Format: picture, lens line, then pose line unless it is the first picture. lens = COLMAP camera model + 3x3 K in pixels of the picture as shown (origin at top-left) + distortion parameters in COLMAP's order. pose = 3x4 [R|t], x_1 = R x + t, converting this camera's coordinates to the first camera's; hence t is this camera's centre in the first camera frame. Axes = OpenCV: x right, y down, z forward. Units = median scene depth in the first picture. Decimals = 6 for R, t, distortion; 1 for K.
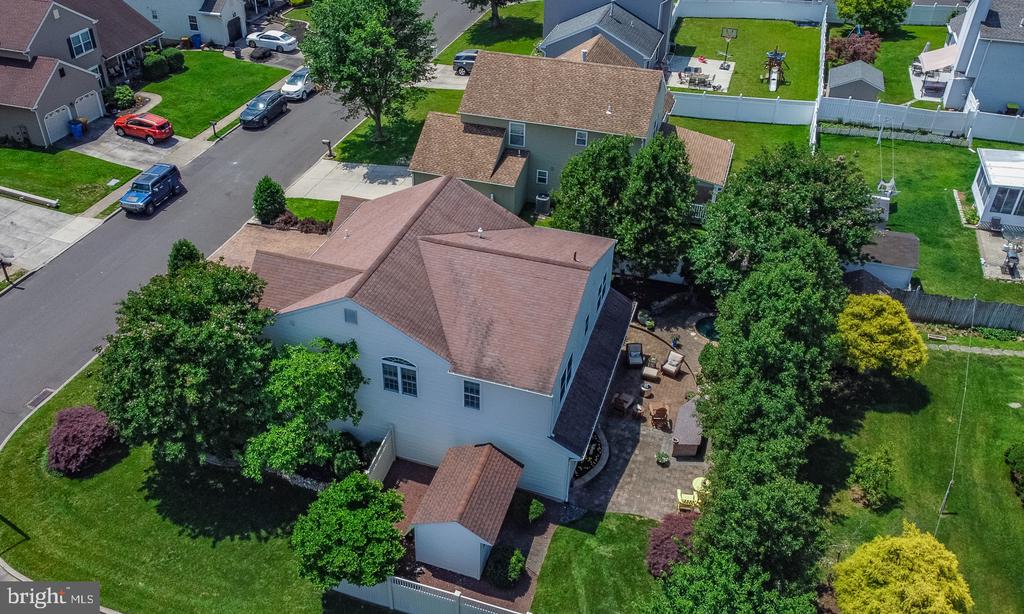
lens RADIAL K [[865.0, 0, 471.8], [0, 865.0, 316.0], [0, 0, 1]] dist [-0.003636, 0.009891]
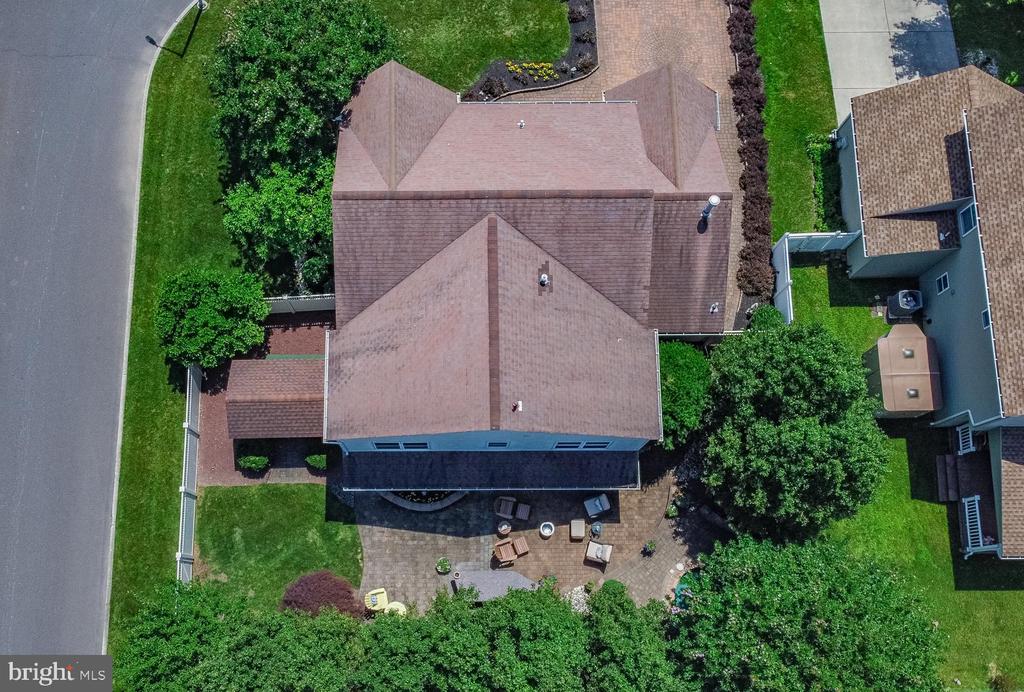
lens RADIAL K [[944.7, 0, 432.4], [0, 944.7, 419.5], [0, 0, 1]] dist [0.003407, 0.000000]
pose [[0.332688, 0.923645, -0.190260, 0.156406], [-0.534808, 0.350963, 0.768639, -0.396799], [0.776723, -0.153964, 0.610734, 0.231733]]
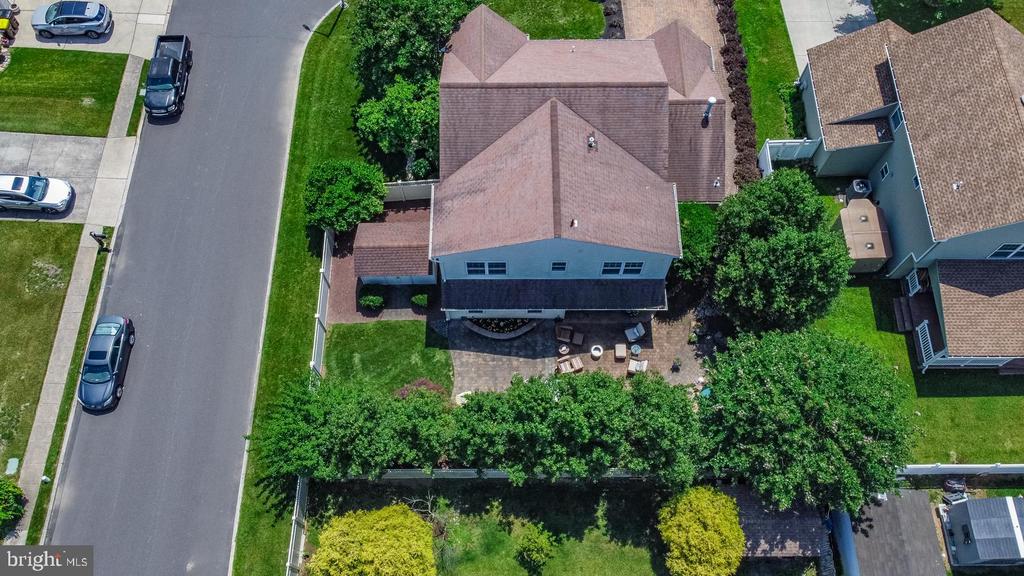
lens RADIAL K [[783.8, 0, 494.2], [0, 783.8, 298.1], [0, 0, 1]] dist [0.013073, -0.024001]
pose [[0.327894, 0.865549, -0.378564, 0.310664], [-0.537367, 0.500458, 0.678807, -0.362875], [0.776996, -0.019149, 0.629215, 0.173958]]
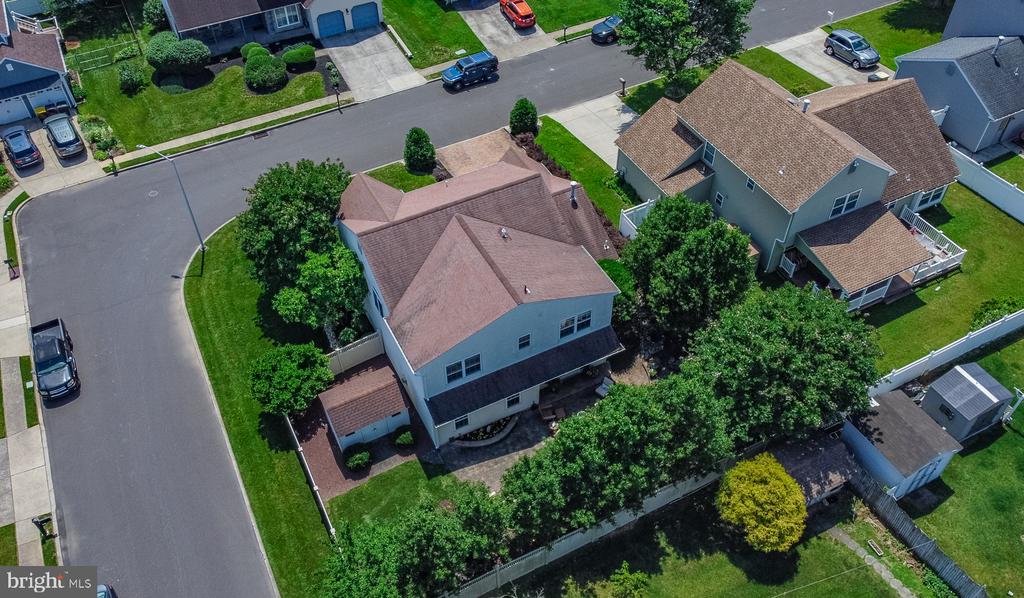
lens RADIAL K [[834.5, 0, 477.6], [0, 834.5, 321.7], [0, 0, 1]] dist [0.008936, -0.009759]
pose [[0.708111, 0.508287, -0.490126, 0.380019], [-0.383090, 0.859641, 0.338023, -0.226322], [0.593145, -0.051595, 0.803441, 0.016149]]
